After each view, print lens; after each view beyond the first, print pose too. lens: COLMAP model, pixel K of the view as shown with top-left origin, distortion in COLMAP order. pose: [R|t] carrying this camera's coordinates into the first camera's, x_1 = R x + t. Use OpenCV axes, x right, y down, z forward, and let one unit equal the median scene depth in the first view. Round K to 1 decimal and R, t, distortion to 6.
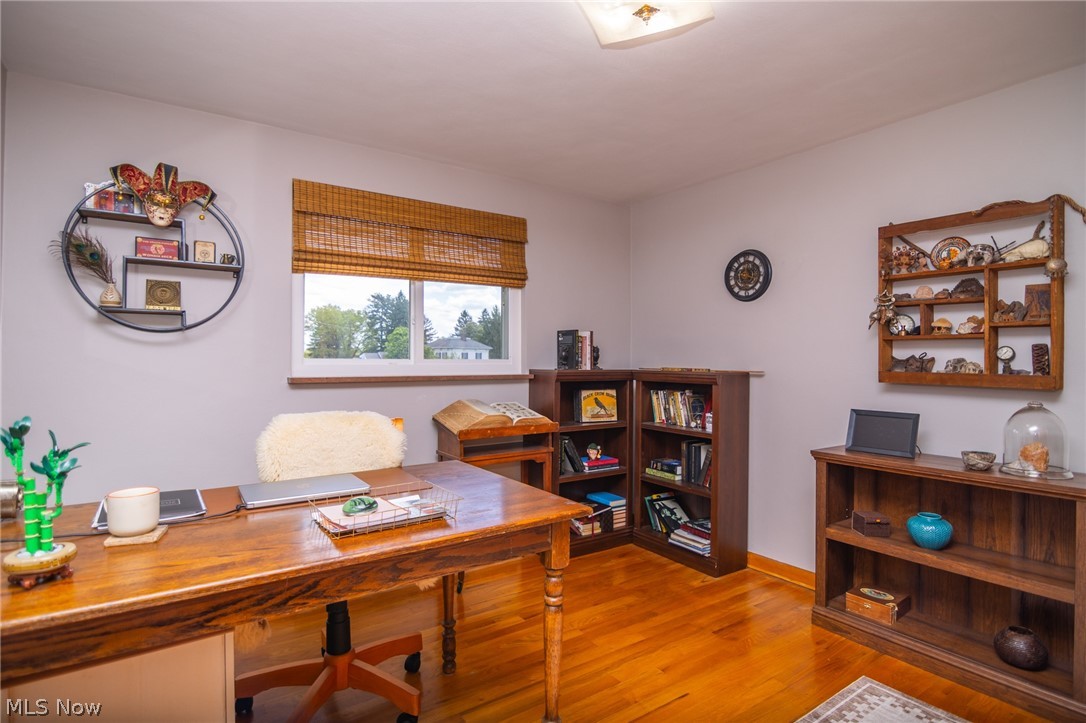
lens RADIAL K [[545.9, 0, 536.6], [0, 545.9, 364.3], [0, 0, 1]] dist [-0.003267, -0.007812]
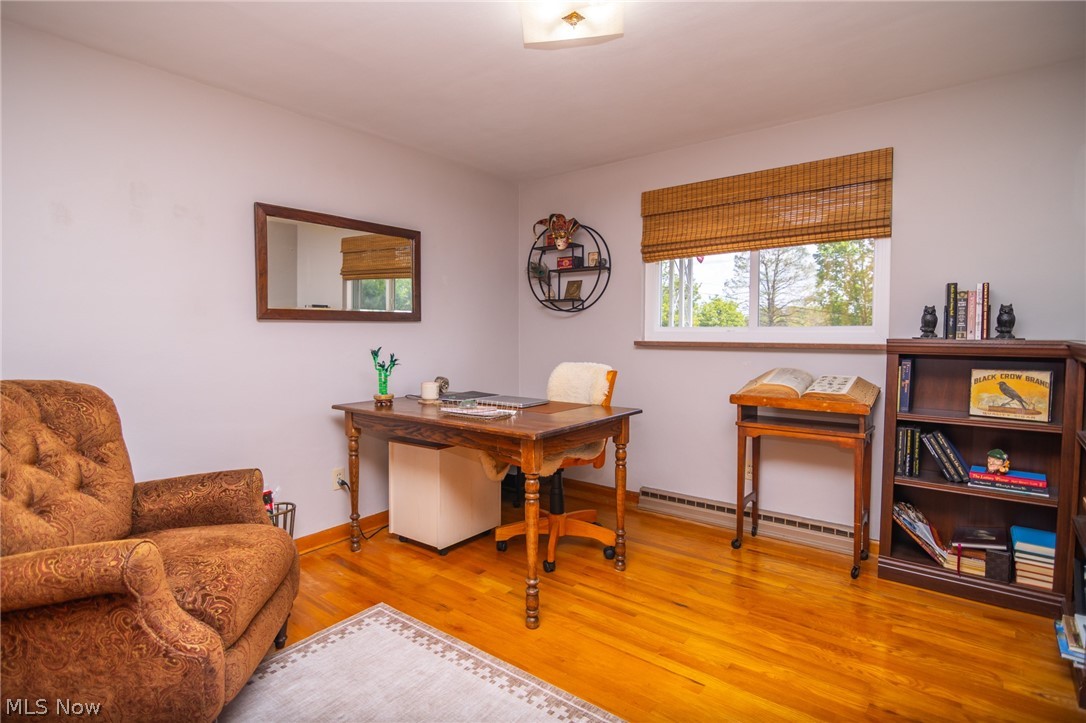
lens RADIAL K [[545.9, 0, 536.6], [0, 545.9, 364.3], [0, 0, 1]] dist [-0.003267, -0.007812]
pose [[0.289272, 0.057453, -0.955521, 0.596190], [-0.005060, 0.998275, 0.058492, 0.003807], [0.957234, -0.012085, 0.289063, 0.269992]]
